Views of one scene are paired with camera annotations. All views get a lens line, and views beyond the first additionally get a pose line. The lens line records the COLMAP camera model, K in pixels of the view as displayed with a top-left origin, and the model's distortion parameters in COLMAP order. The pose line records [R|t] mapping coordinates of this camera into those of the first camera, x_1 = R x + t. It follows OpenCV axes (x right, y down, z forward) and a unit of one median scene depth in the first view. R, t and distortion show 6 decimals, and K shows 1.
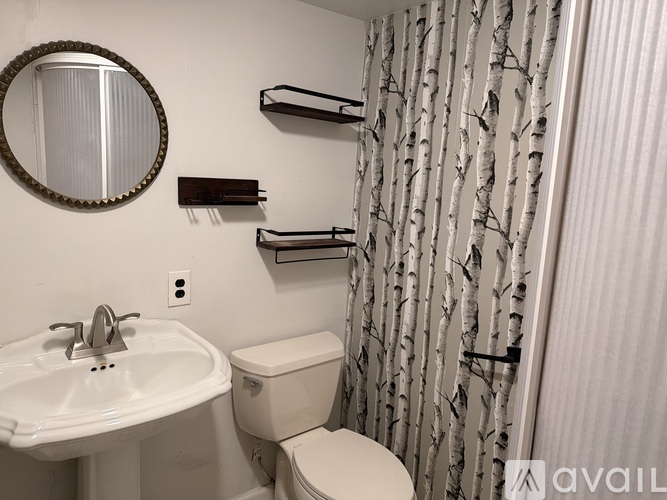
lens RADIAL K [[470.3, 0, 330.4], [0, 470.3, 249.8], [0, 0, 1]] dist [0.057542, -0.004899]
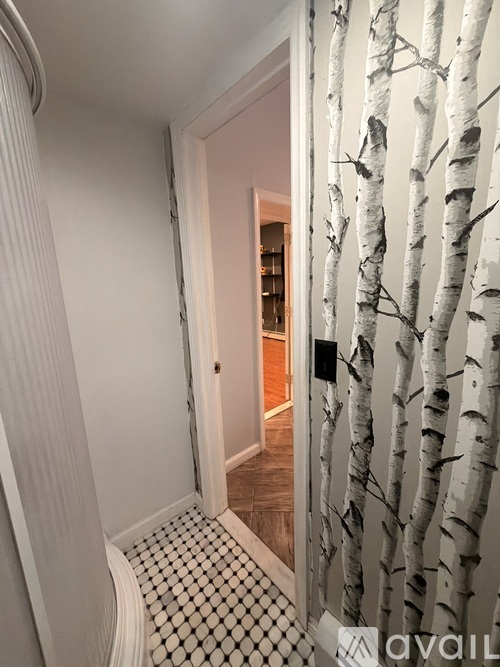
lens RADIAL K [[266.7, 0, 251.3], [0, 266.7, 334.5], [0, 0, 1]] dist [-0.004715, 0.000107]
pose [[0.993363, -0.100576, 0.055810, 0.106452], [0.097364, 0.993583, 0.057565, -0.056244], [-0.061242, -0.051749, 0.996781, 0.596124]]
